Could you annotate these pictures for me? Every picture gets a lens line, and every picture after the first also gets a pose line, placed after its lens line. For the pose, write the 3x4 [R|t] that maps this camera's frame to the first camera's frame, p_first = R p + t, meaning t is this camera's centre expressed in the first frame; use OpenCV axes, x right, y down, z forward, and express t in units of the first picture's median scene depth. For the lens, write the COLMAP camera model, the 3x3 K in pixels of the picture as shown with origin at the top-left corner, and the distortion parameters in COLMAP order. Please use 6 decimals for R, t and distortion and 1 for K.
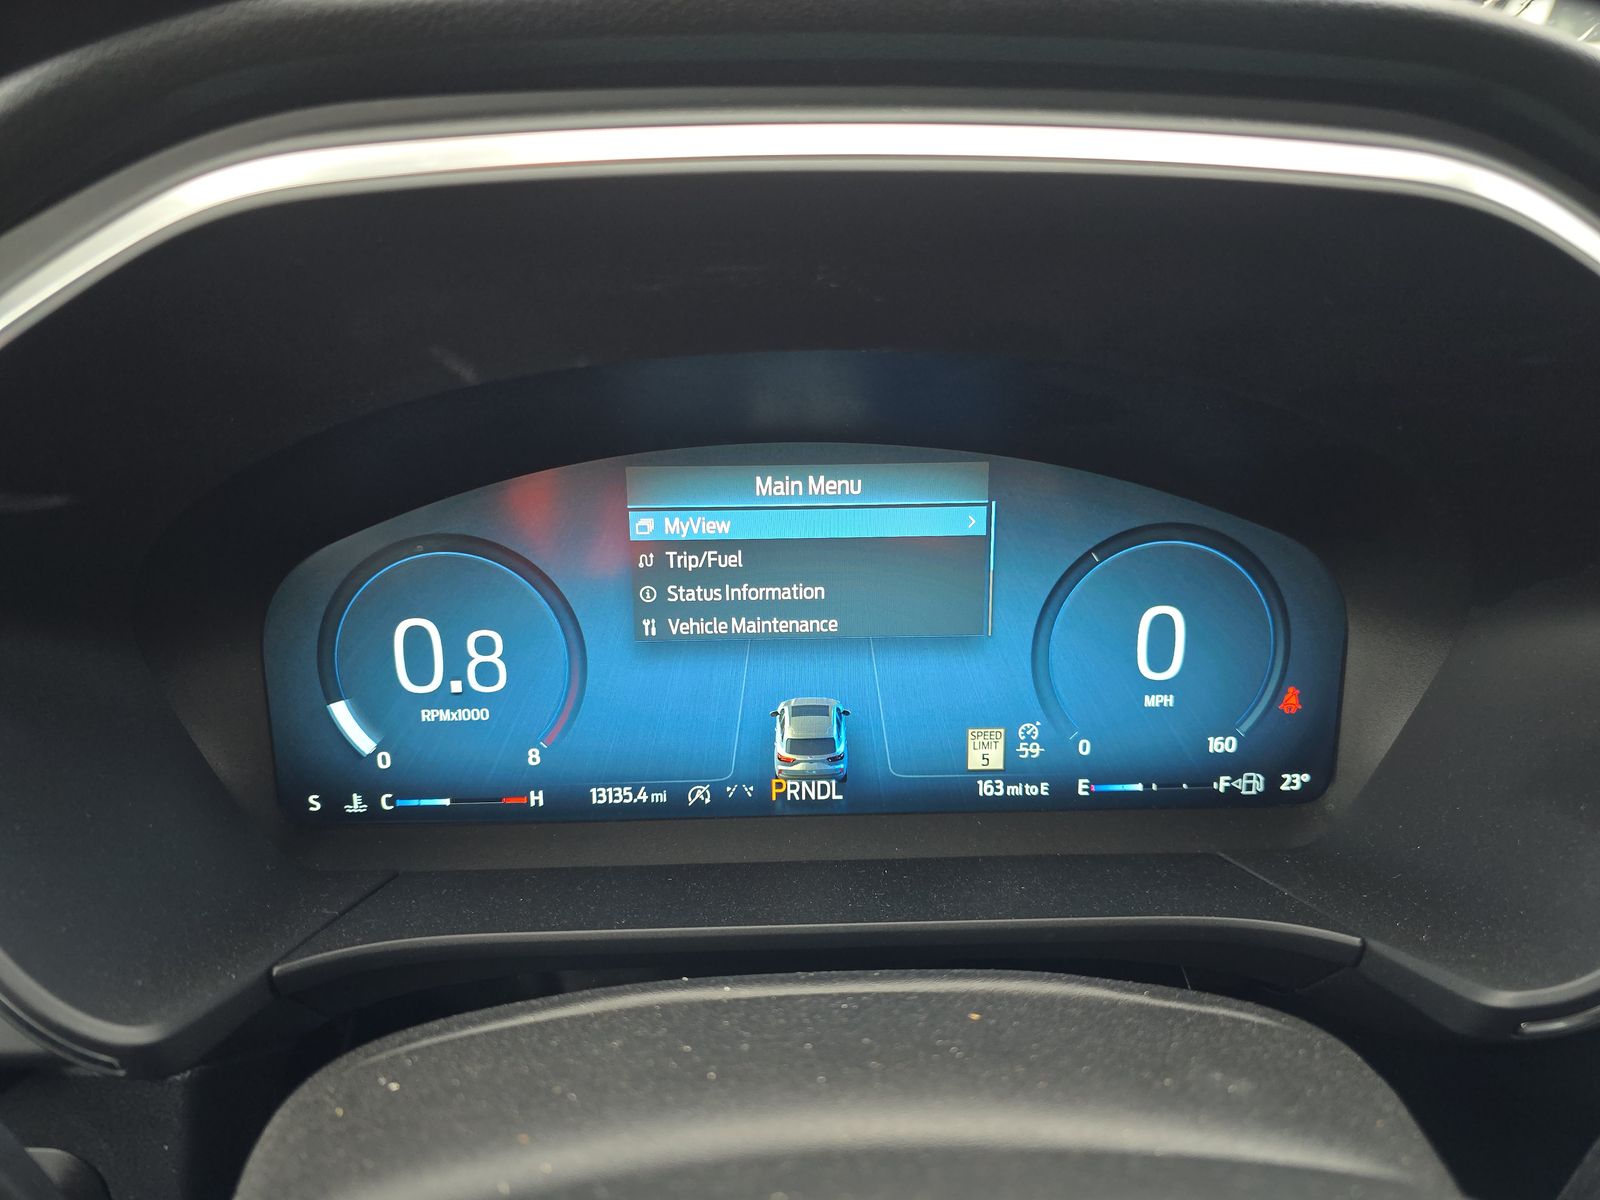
lens RADIAL K [[1074.7, 0, 800.0], [0, 1074.7, 593.9], [0, 0, 1]] dist [0.047674, -0.040247]
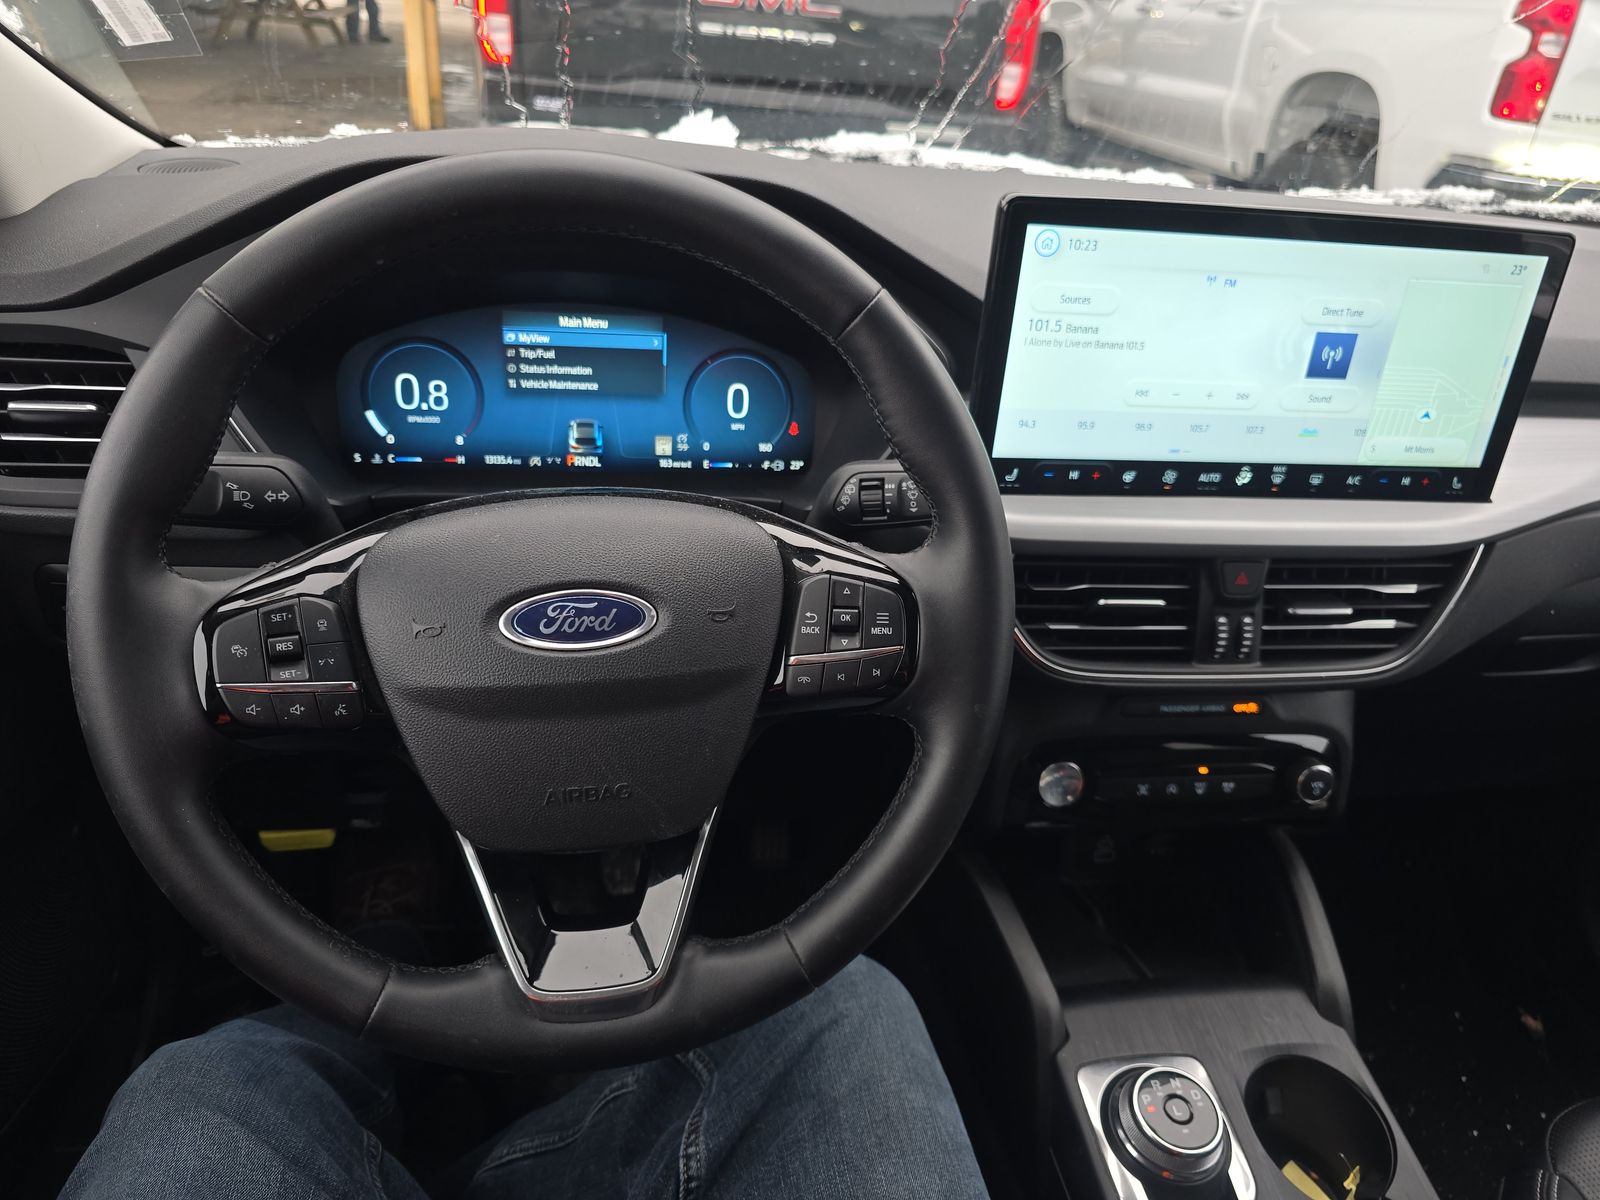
lens RADIAL K [[1074.7, 0, 787.9], [0, 1074.7, 608.3], [0, 0, 1]] dist [0.047674, -0.040247]
pose [[0.988123, 0.008967, 0.153405, 0.087966], [-0.027905, 0.992168, 0.121751, 0.206531], [-0.151112, -0.124586, 0.980634, -1.368980]]
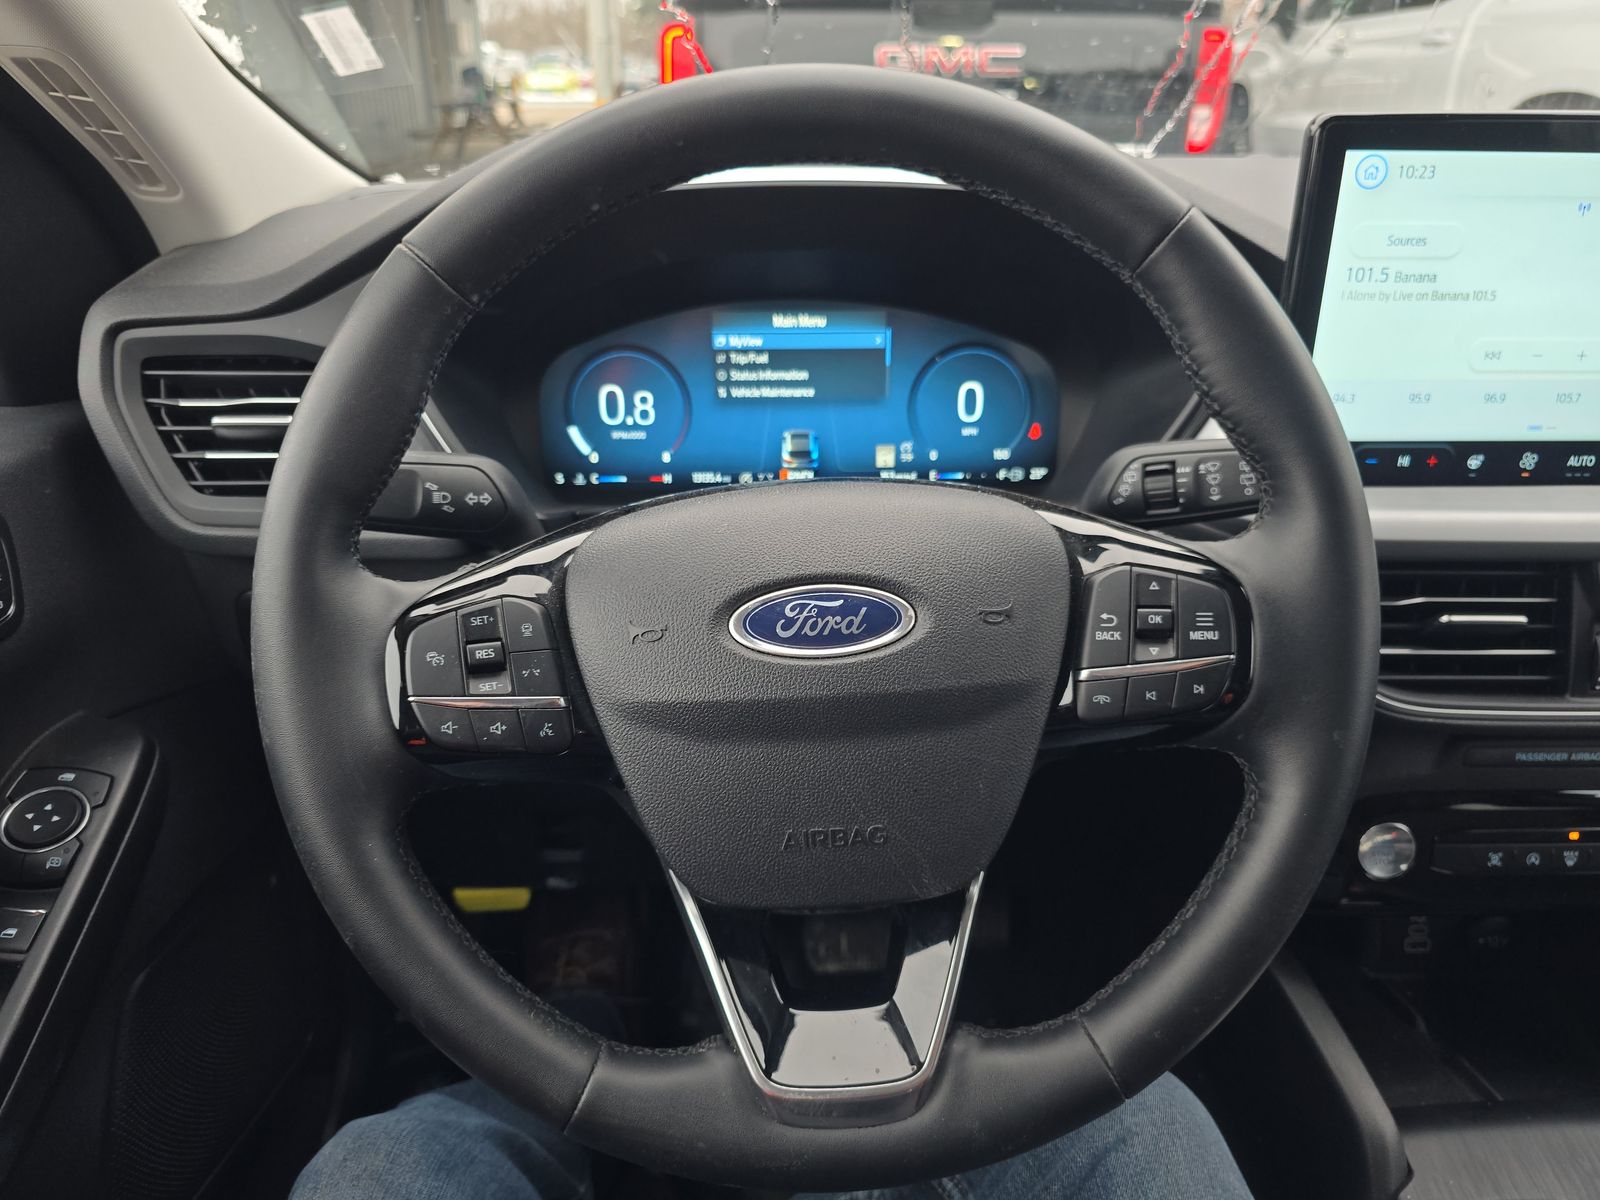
lens RADIAL K [[1074.7, 0, 796.7], [0, 1074.7, 613.0], [0, 0, 1]] dist [0.047674, -0.040247]
pose [[0.999995, 0.002531, 0.002021, -0.000158], [-0.002645, 0.998271, 0.058719, 0.330046], [-0.001869, -0.058724, 0.998273, -1.082843]]
